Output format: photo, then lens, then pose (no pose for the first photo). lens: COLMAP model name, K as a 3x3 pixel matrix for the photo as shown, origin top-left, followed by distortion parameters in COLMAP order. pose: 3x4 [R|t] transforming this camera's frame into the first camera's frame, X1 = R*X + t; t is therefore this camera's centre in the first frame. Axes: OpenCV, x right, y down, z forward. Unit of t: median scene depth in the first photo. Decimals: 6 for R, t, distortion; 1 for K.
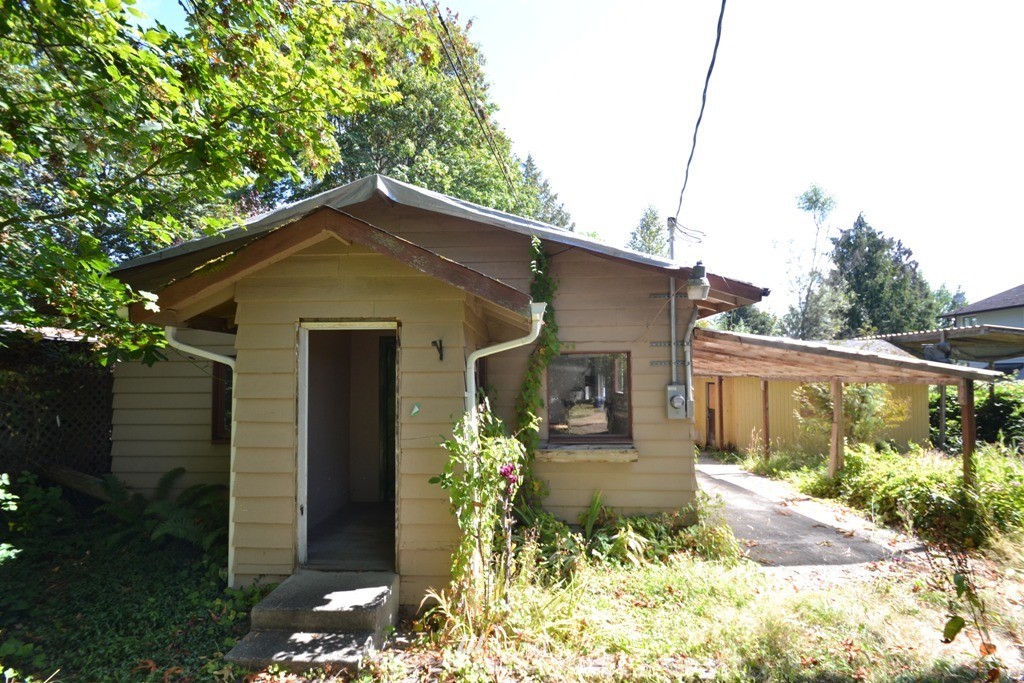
lens RADIAL K [[451.6, 0, 510.5], [0, 451.6, 359.4], [0, 0, 1]] dist [0.002806, -0.009776]
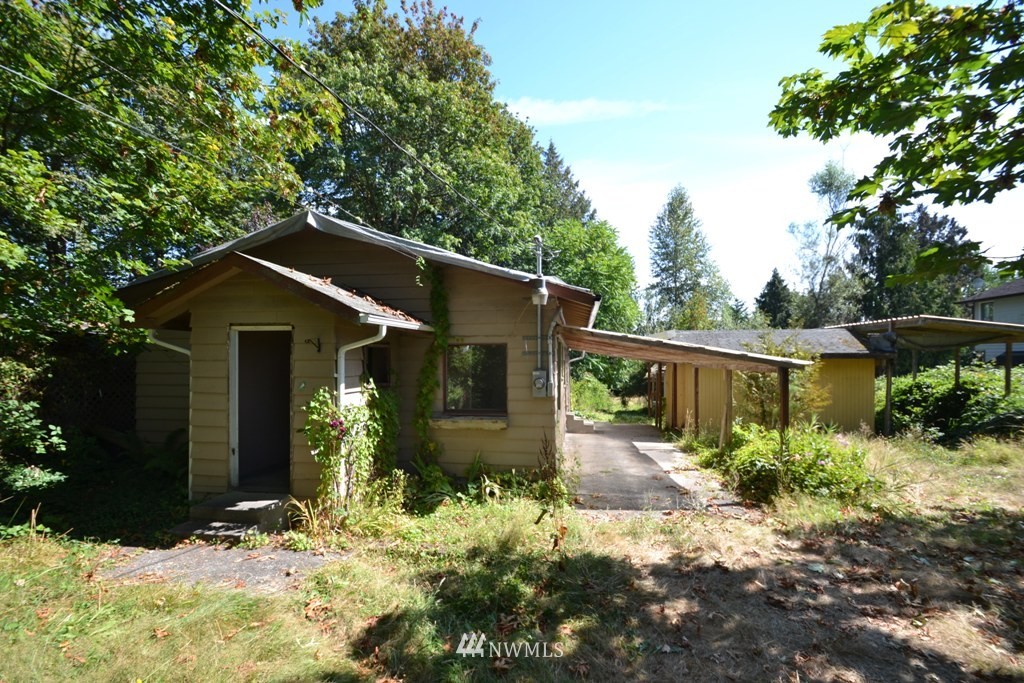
lens RADIAL K [[450.6, 0, 510.0], [0, 450.6, 358.2], [0, 0, 1]] dist [0.010579, -0.015877]
pose [[0.995441, 0.005313, -0.095229, 0.443834], [-0.002291, 0.999491, 0.031815, -0.019578], [0.095350, -0.031452, 0.994947, -0.295087]]
